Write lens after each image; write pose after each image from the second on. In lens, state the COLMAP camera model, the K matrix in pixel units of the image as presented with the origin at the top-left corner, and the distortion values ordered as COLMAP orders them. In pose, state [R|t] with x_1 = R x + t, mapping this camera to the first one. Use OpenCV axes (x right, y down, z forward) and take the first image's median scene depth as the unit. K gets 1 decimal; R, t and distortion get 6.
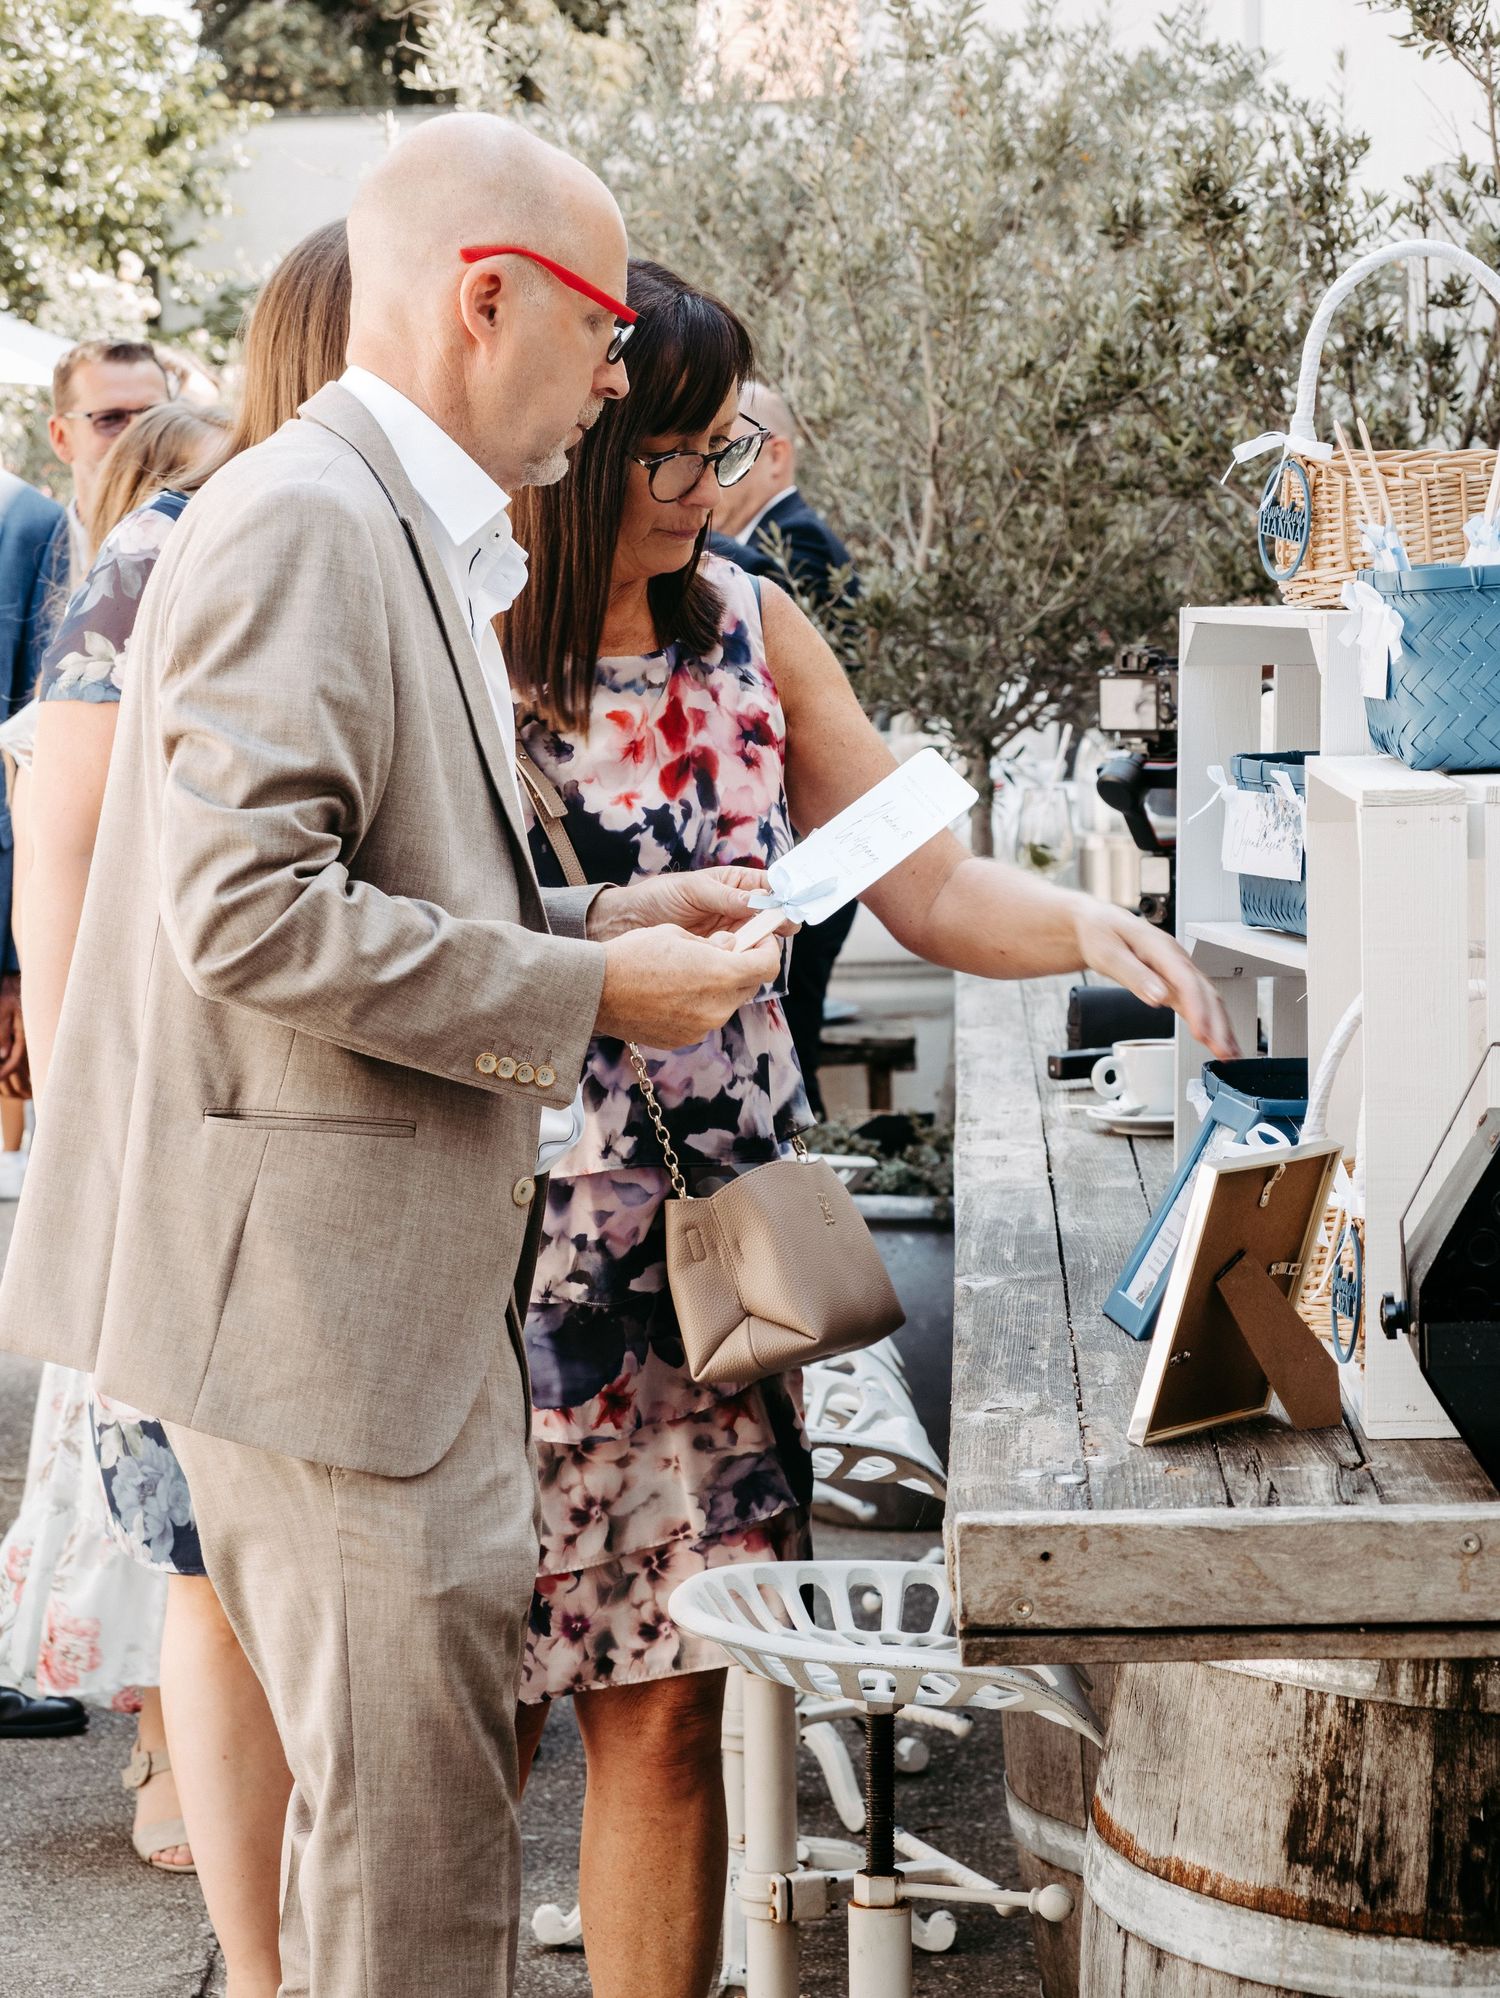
lens RADIAL K [[5056.9, 0, 744.6], [0, 5056.9, 1000.2], [0, 0, 1]] dist [0.043678, 0.000000]
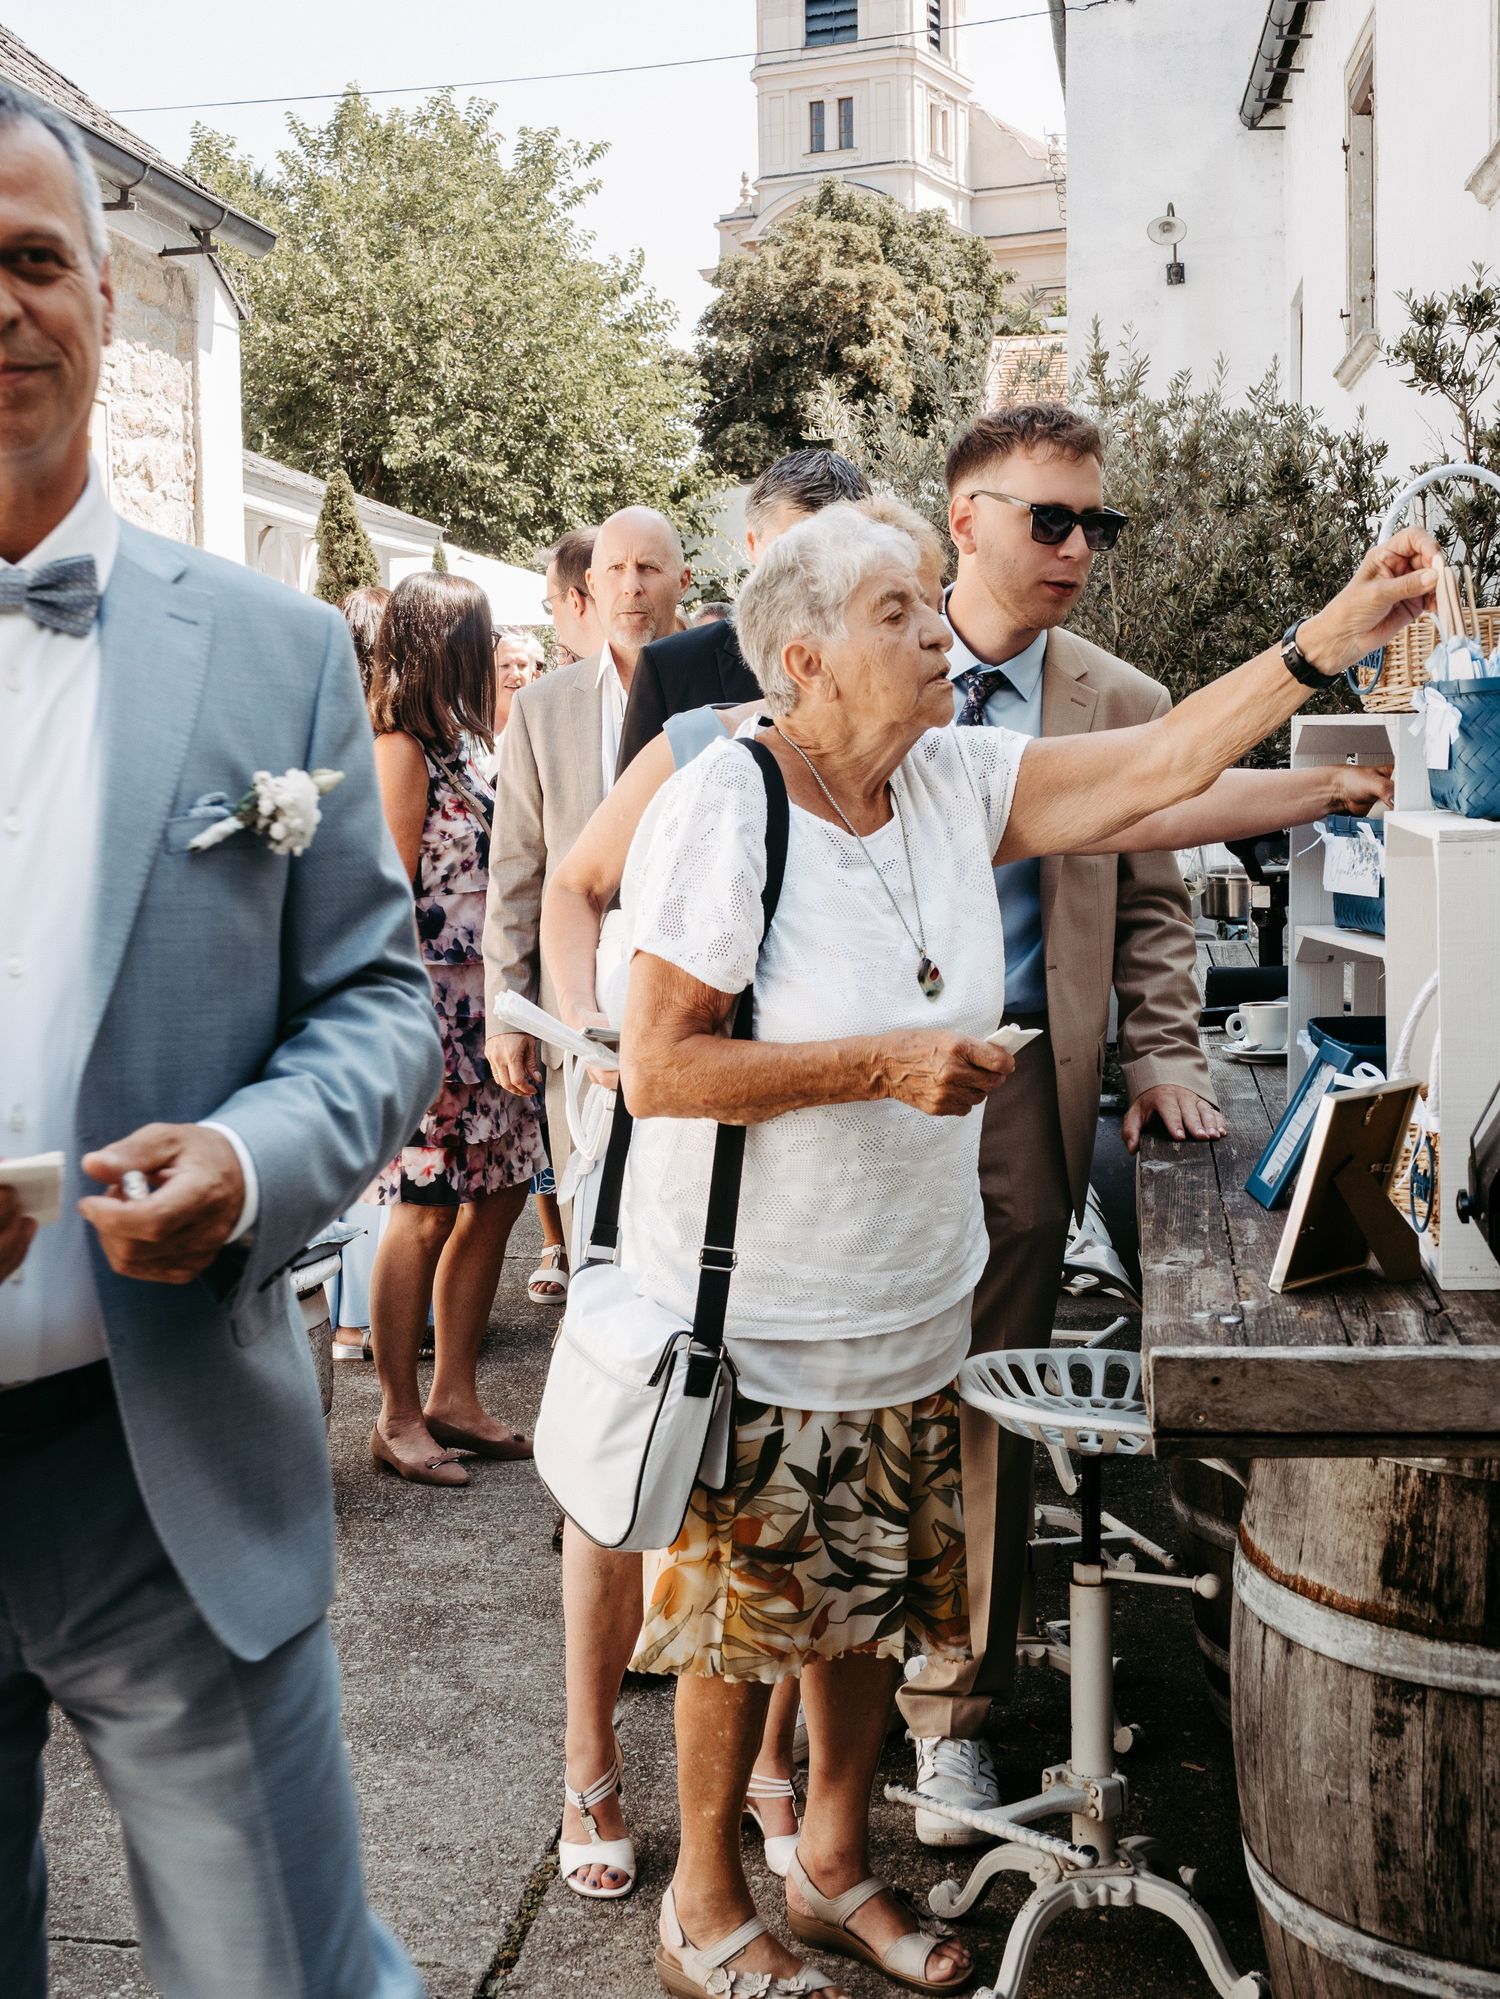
lens RADIAL K [[2782.0, 0, 751.4], [0, 2782.0, 984.4], [0, 0, 1]] dist [-0.001387, 0.000000]
pose [[0.995901, -0.000692, -0.090446, 0.001206], [0.001081, 0.999990, 0.004250, -0.001692], [0.090443, -0.004331, 0.995892, 0.172275]]
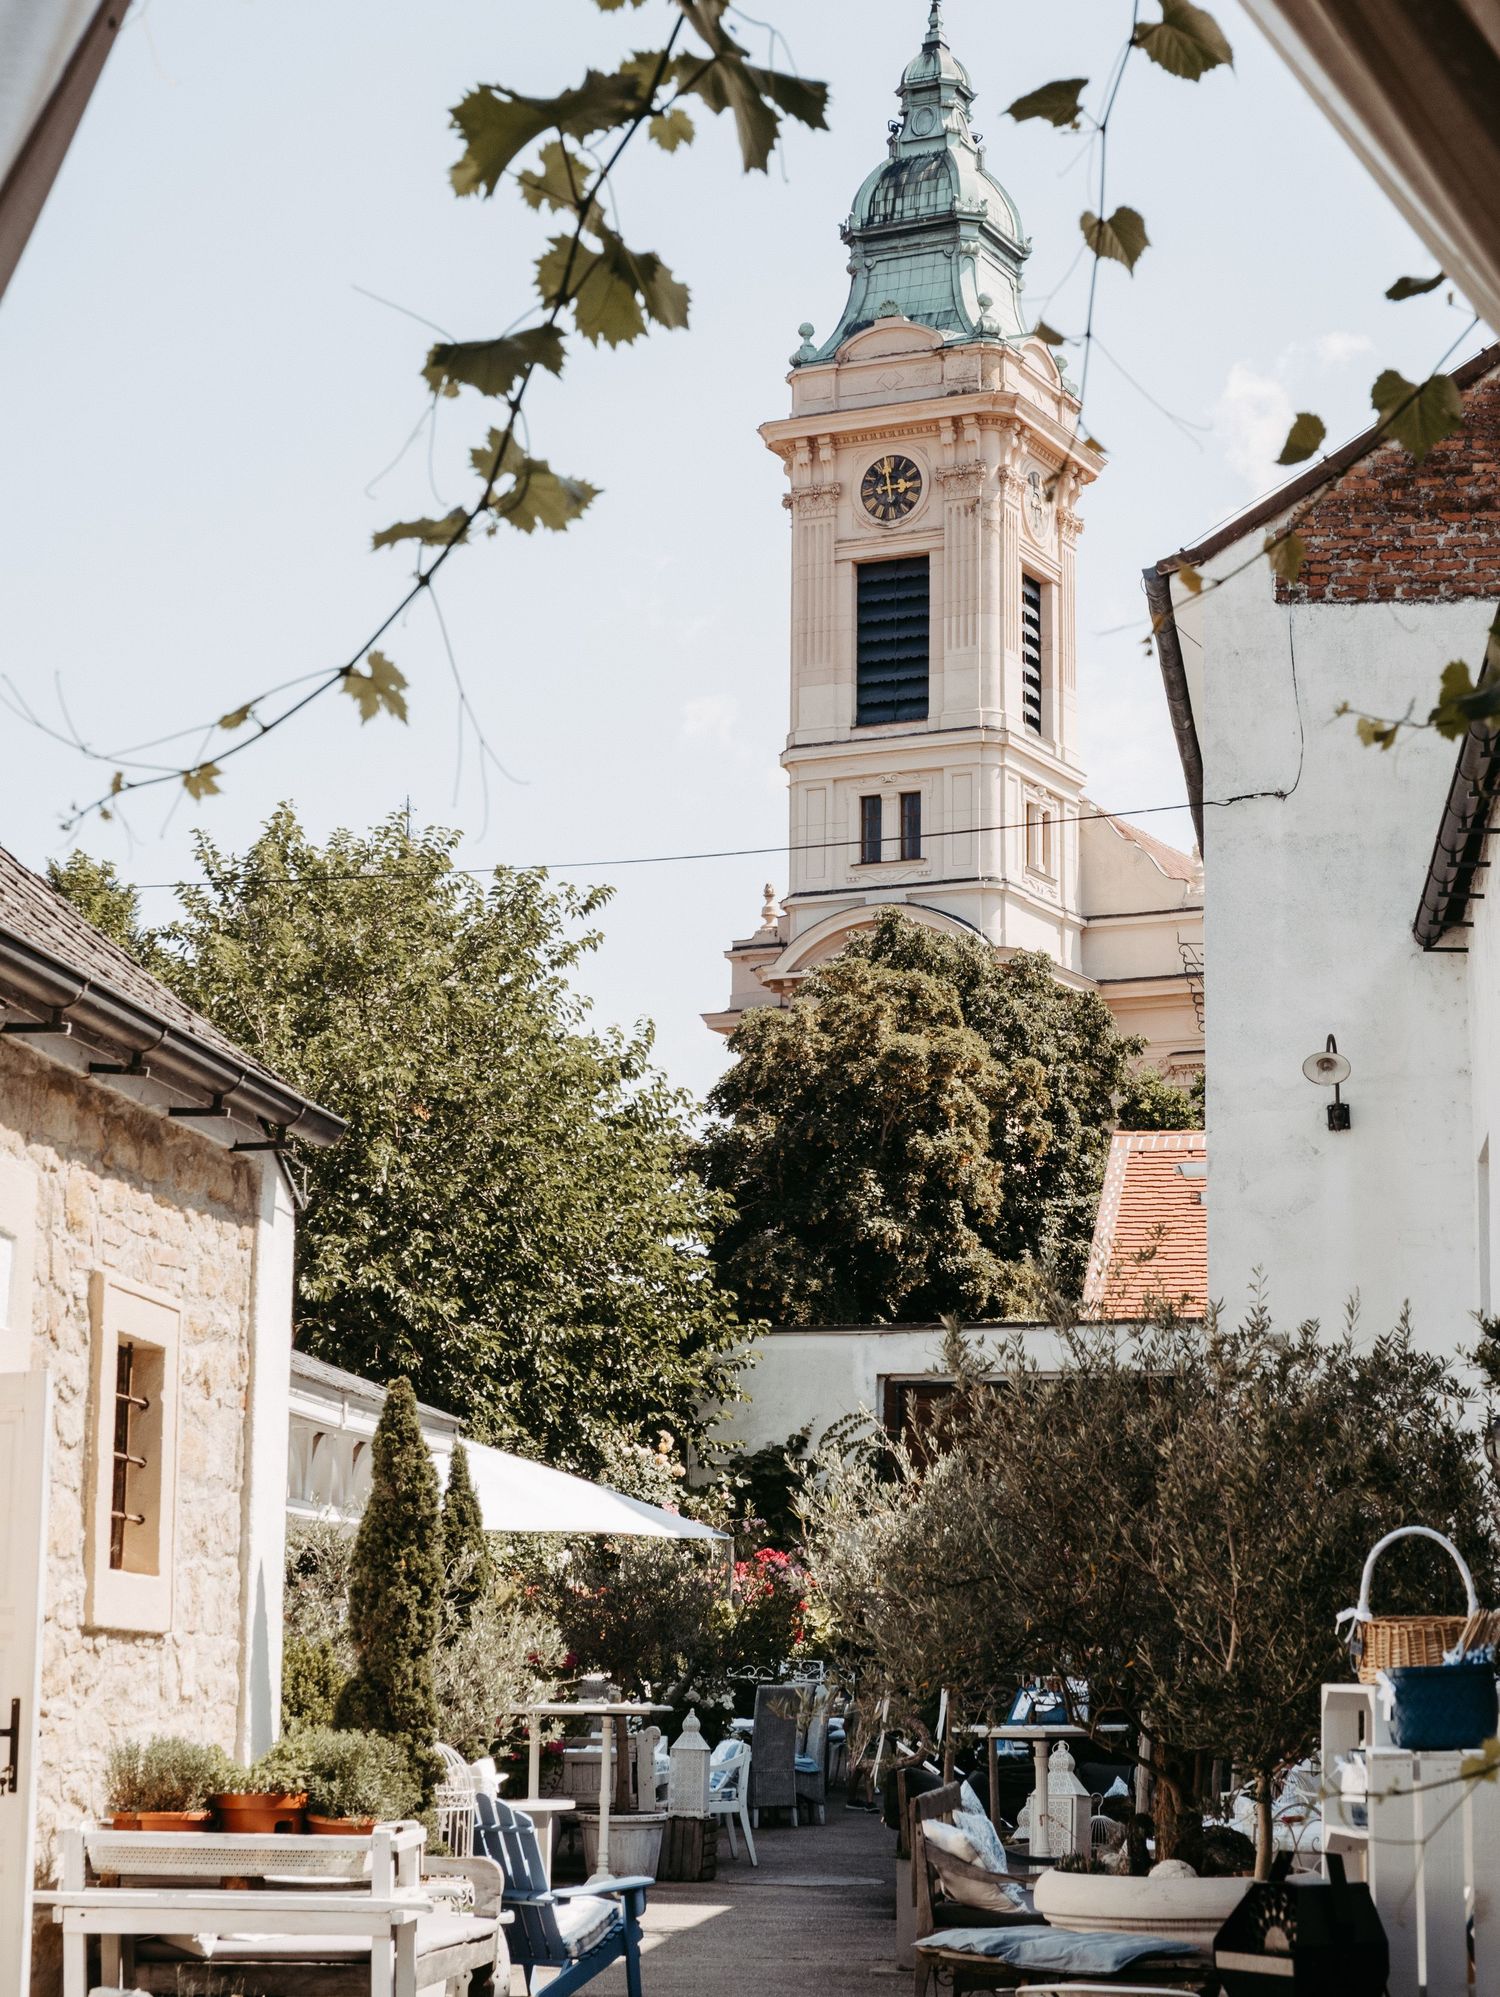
lens RADIAL K [[4193.1, 0, 758.3], [0, 4193.1, 1003.3], [0, 0, 1]] dist [-0.082900, 0.000000]
pose [[0.996160, -0.000989, -0.087550, -0.001746], [-0.020167, 0.970457, -0.240428, 0.086877], [0.085202, 0.241270, 0.966711, -0.967693]]
